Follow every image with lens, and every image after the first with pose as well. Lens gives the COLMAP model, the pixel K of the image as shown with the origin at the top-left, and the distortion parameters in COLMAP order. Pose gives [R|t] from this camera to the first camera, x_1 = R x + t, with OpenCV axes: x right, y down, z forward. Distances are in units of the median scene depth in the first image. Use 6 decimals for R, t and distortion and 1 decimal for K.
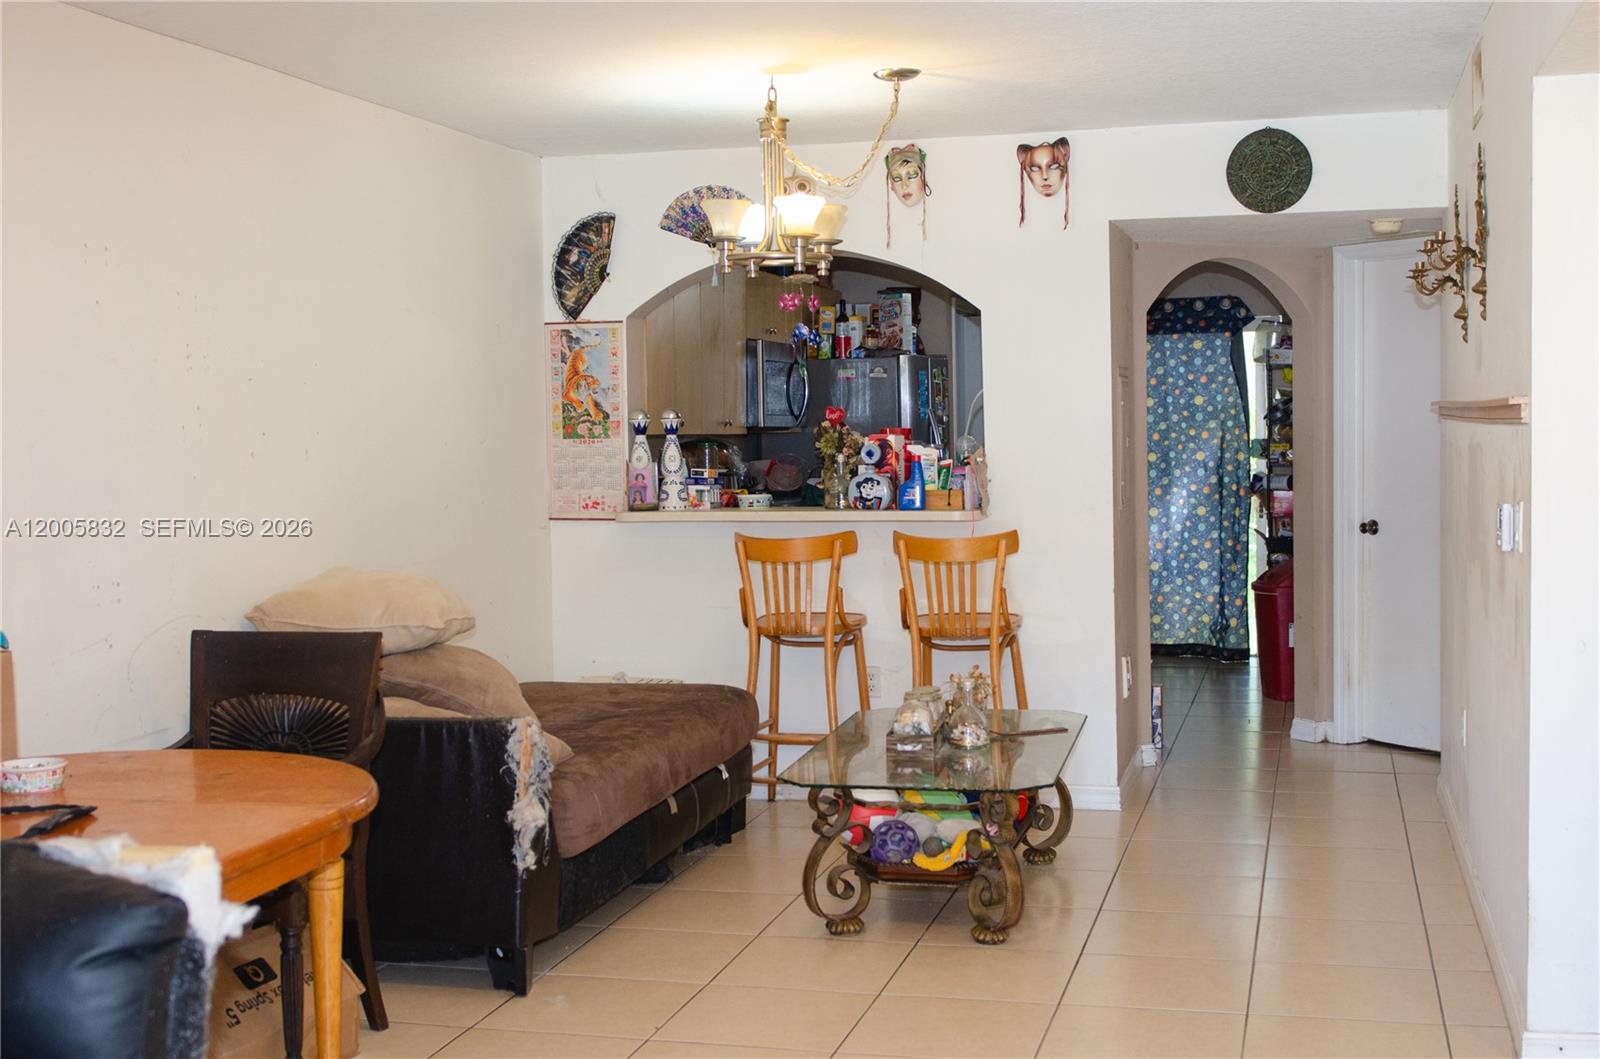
lens RADIAL K [[1839.4, 0, 803.7], [0, 1839.4, 525.6], [0, 0, 1]] dist [-0.034587, 0.000000]
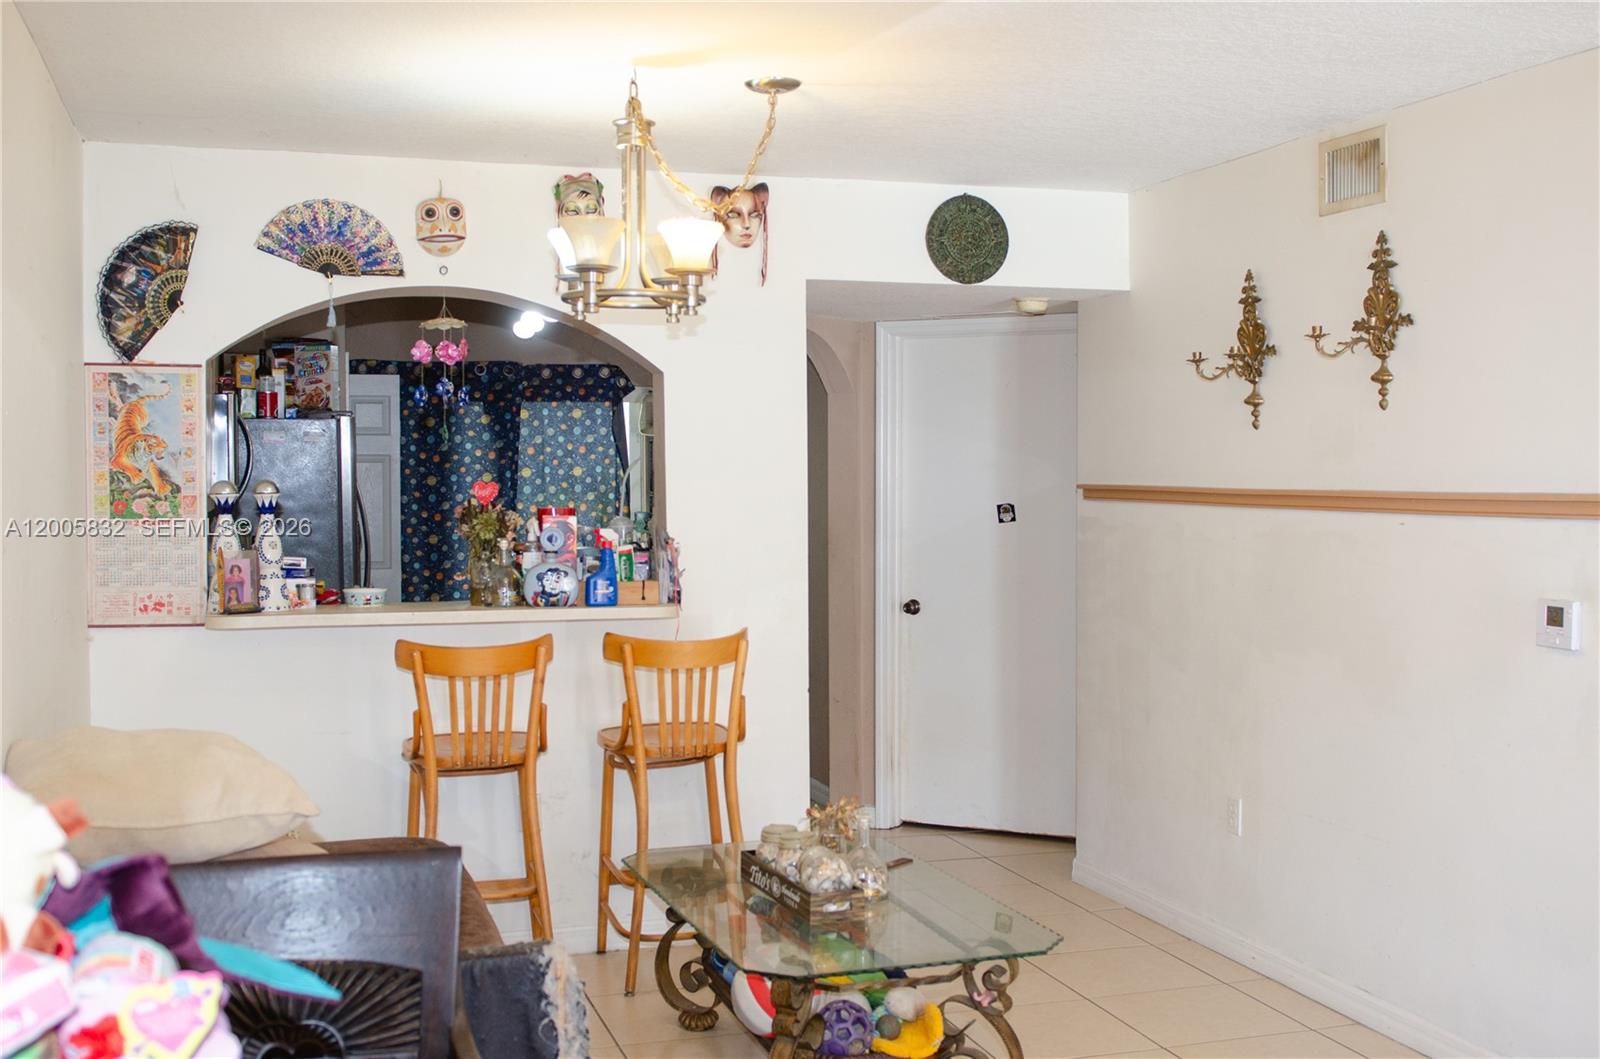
lens RADIAL K [[1756.0, 0, 797.2], [0, 1756.0, 536.1], [0, 0, 1]] dist [-0.049588, 0.000000]
pose [[0.848333, -0.003909, 0.529449, -0.273394], [0.017732, 0.999622, -0.021031, -0.020710], [-0.529166, 0.027229, 0.848081, 0.256434]]
